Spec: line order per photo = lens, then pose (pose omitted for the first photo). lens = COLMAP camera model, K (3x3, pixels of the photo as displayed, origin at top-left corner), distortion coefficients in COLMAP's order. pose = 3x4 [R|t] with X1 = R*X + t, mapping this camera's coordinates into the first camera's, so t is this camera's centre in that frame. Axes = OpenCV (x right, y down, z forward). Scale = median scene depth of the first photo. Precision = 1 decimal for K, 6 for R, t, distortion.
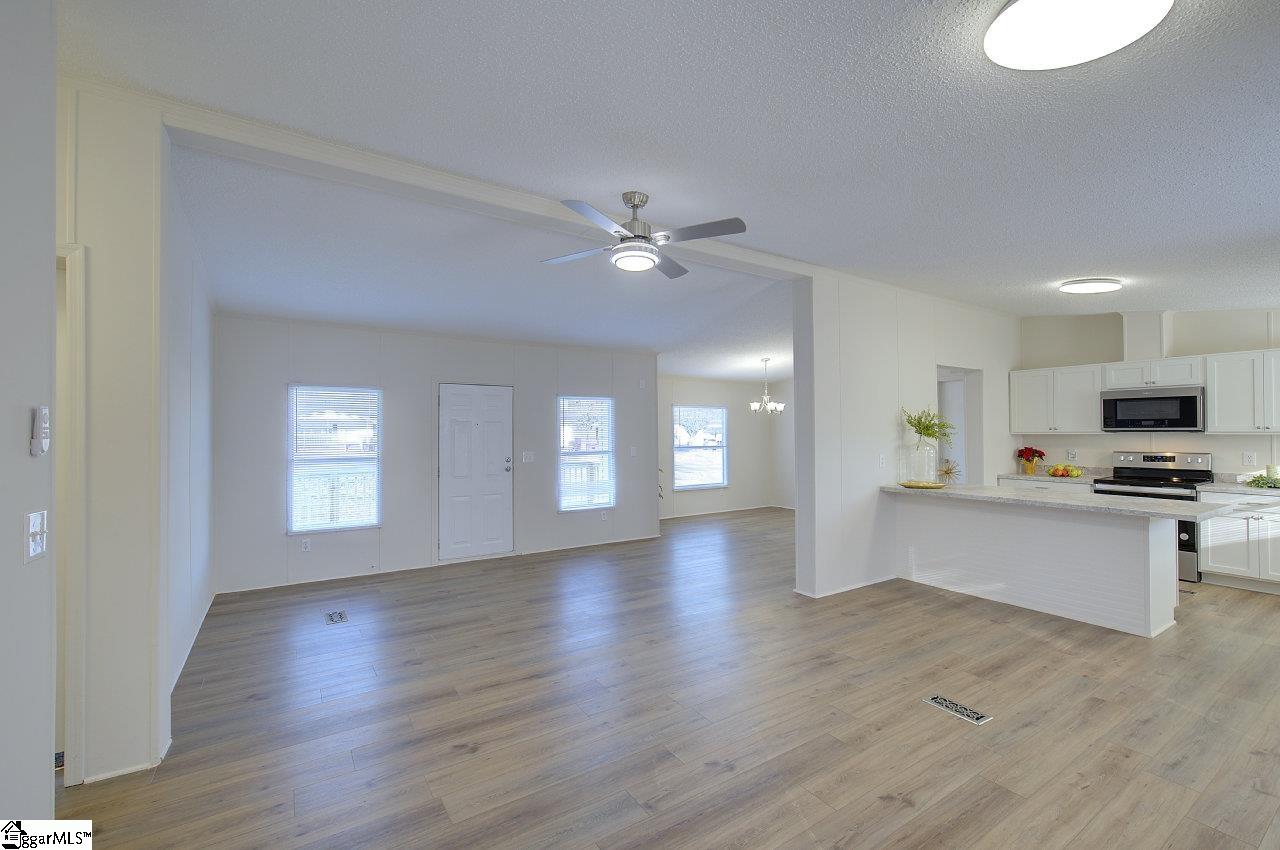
lens RADIAL K [[548.2, 0, 637.9], [0, 548.2, 425.9], [0, 0, 1]] dist [-0.008602, 0.002928]
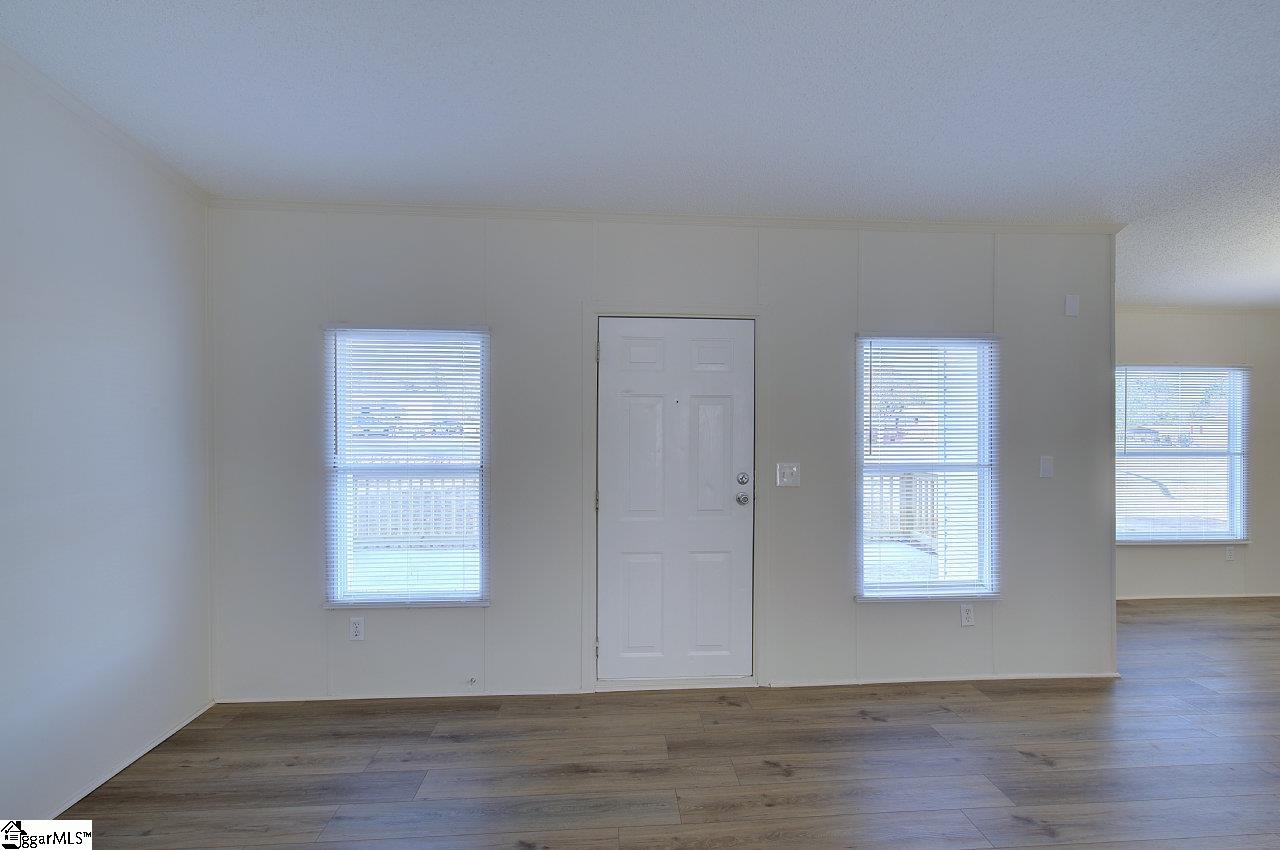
lens RADIAL K [[548.2, 0, 633.1], [0, 548.2, 426.3], [0, 0, 1]] dist [-0.008602, 0.002928]
pose [[0.876295, 0.012148, -0.481621, -0.096903], [-0.001082, 0.999729, 0.023248, 0.006701], [0.481773, -0.019851, 0.876071, 0.558367]]
